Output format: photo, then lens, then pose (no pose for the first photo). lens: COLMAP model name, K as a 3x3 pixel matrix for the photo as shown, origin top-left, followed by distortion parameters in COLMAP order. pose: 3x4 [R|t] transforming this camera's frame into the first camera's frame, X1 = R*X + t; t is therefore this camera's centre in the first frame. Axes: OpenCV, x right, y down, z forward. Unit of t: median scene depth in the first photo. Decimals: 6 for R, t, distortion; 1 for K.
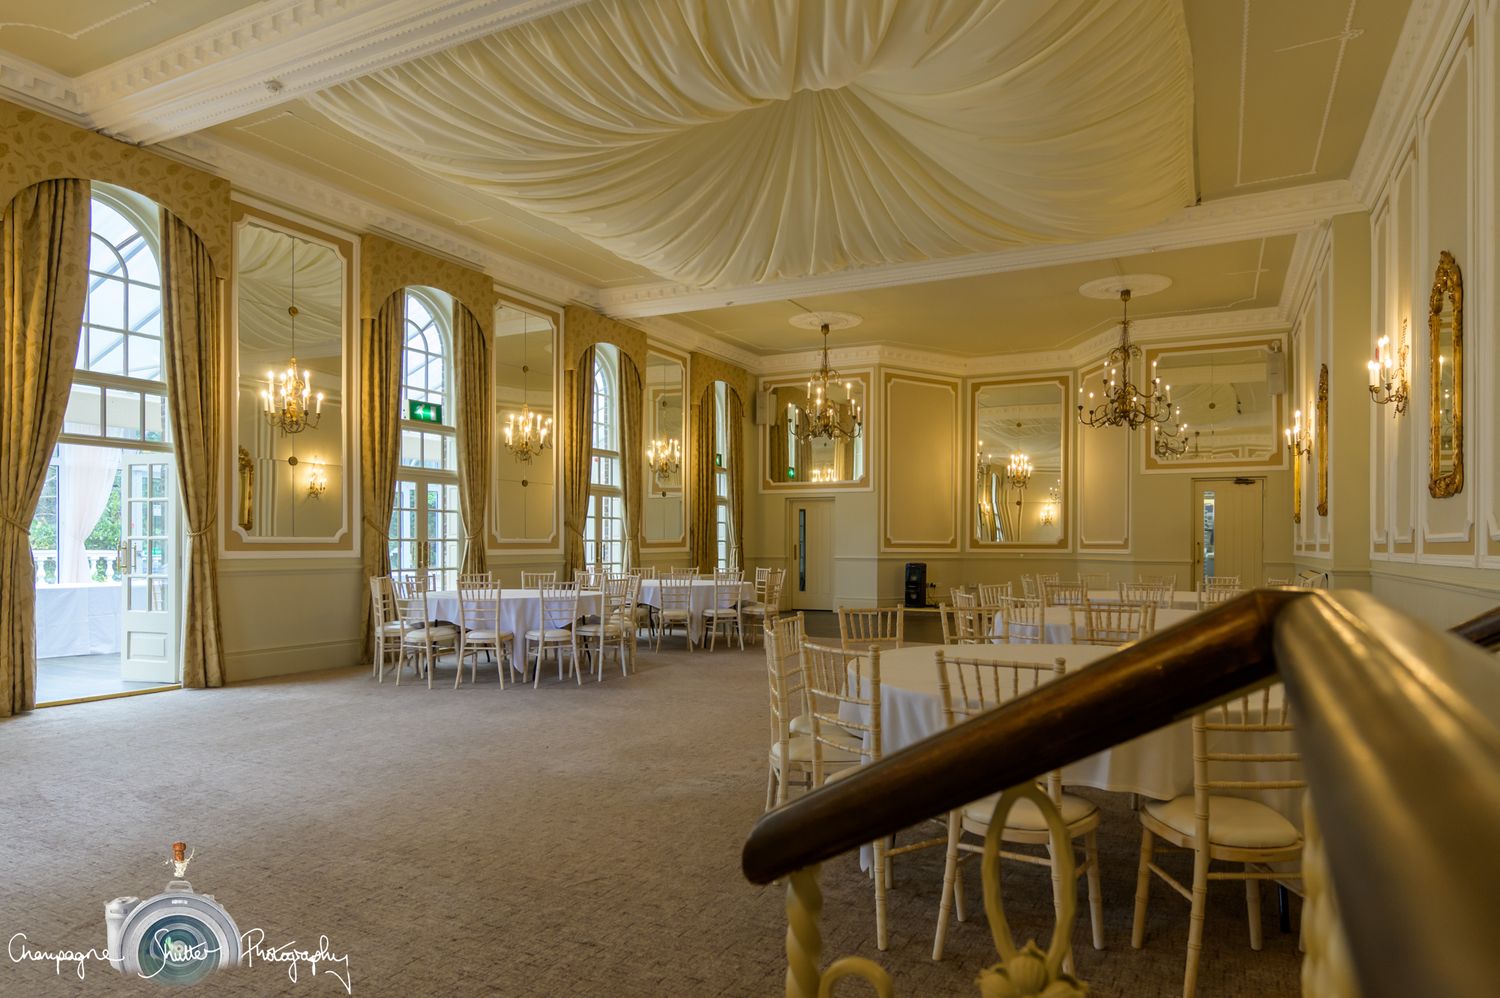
lens RADIAL K [[918.1, 0, 751.4], [0, 918.1, 540.4], [0, 0, 1]] dist [0.005114, 0.001940]
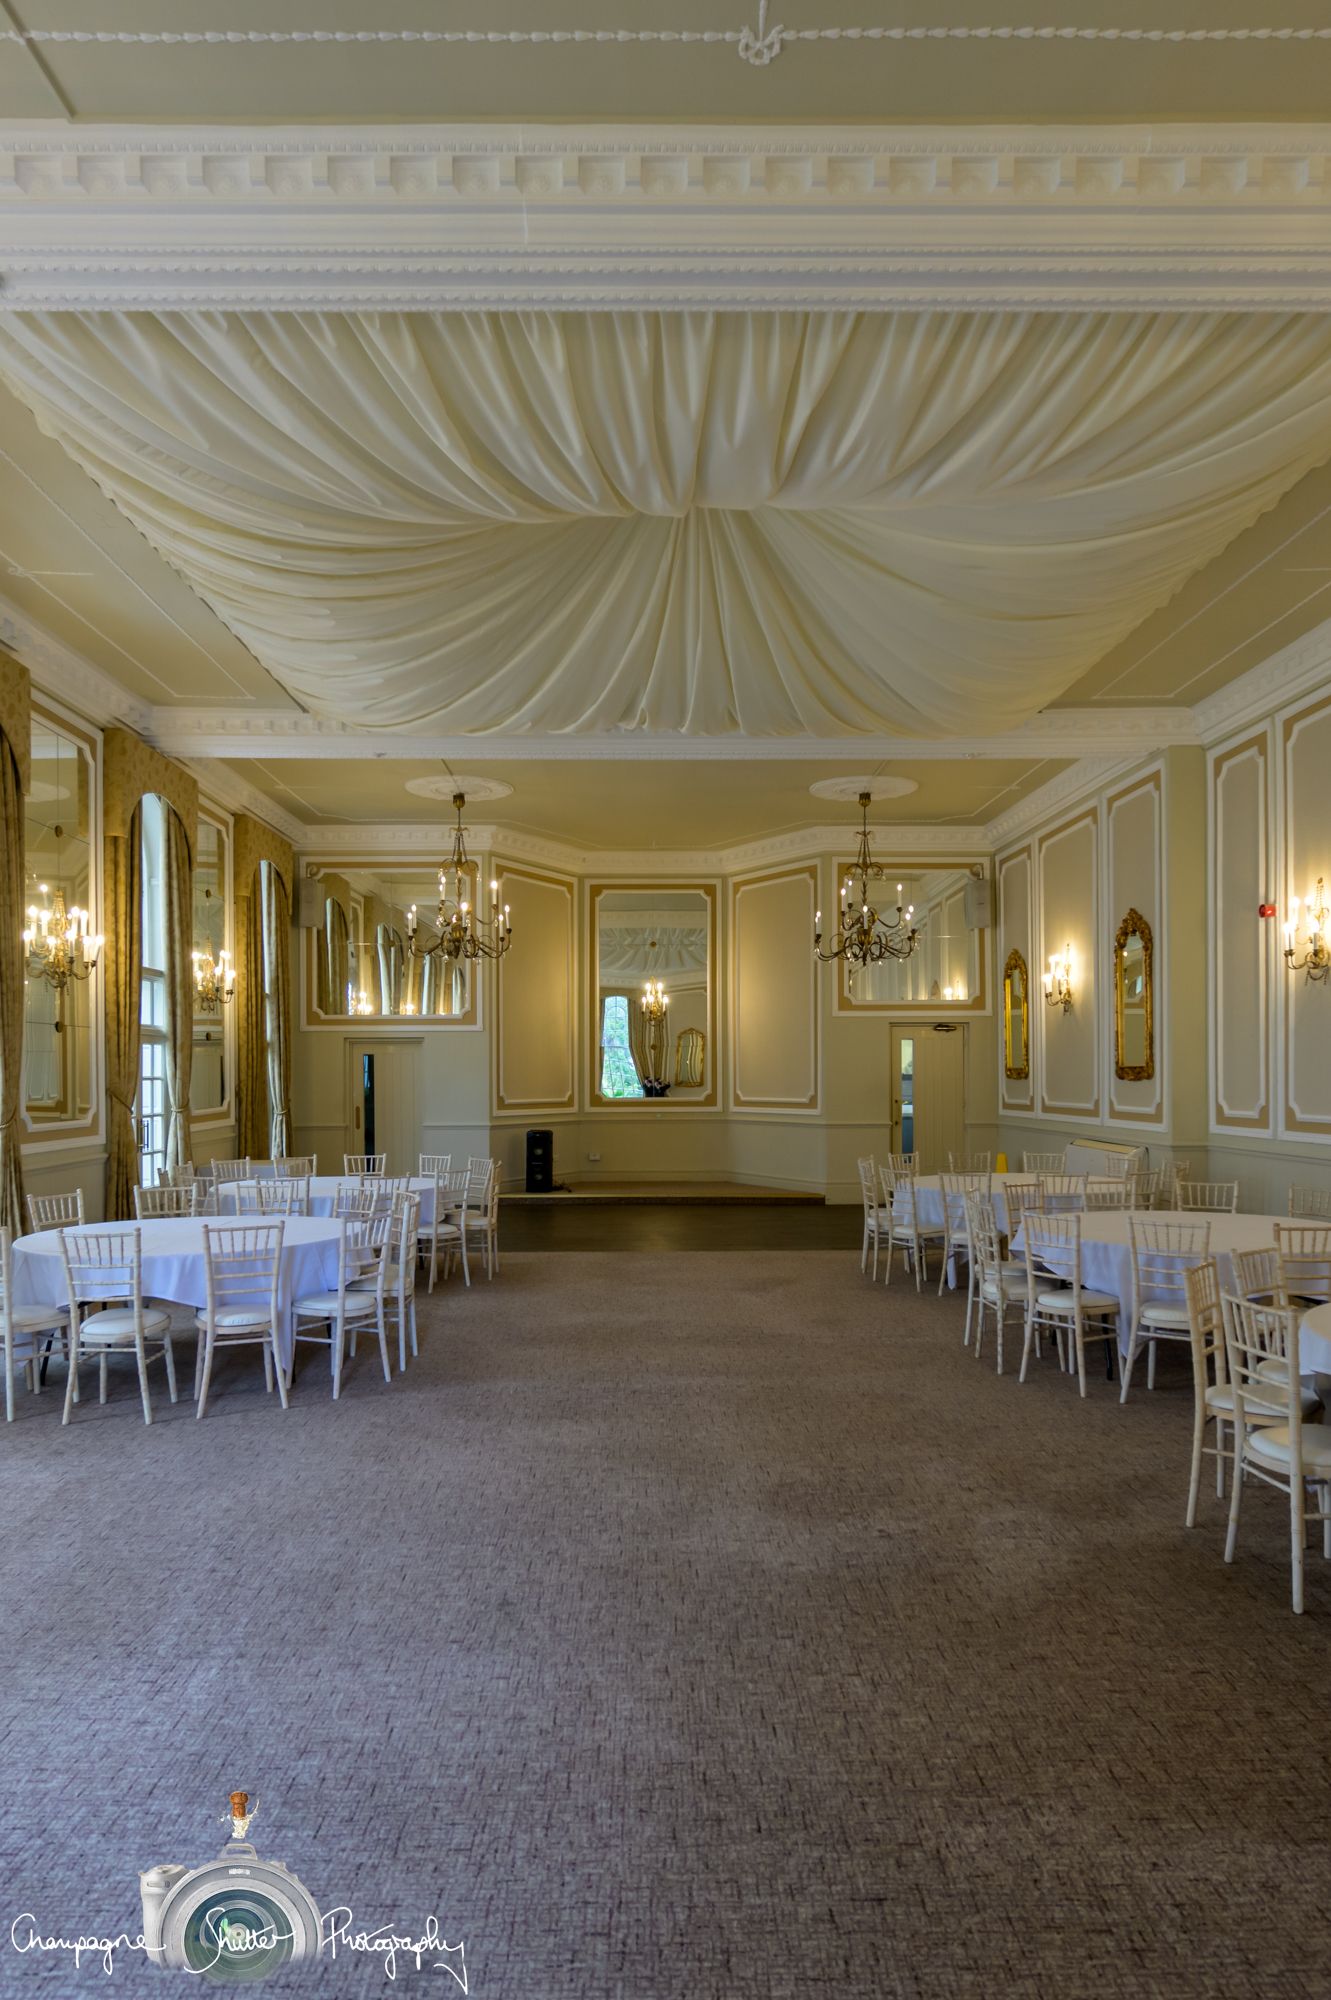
lens RADIAL K [[1249.3, 0, 660.3], [0, 1249.3, 1061.4], [0, 0, 1]] dist [-0.000803, -0.000009]
pose [[0.885194, -0.002570, 0.465214, -0.237164], [0.006021, 0.999964, -0.005933, -0.028459], [-0.465183, 0.008053, 0.885178, 0.104525]]
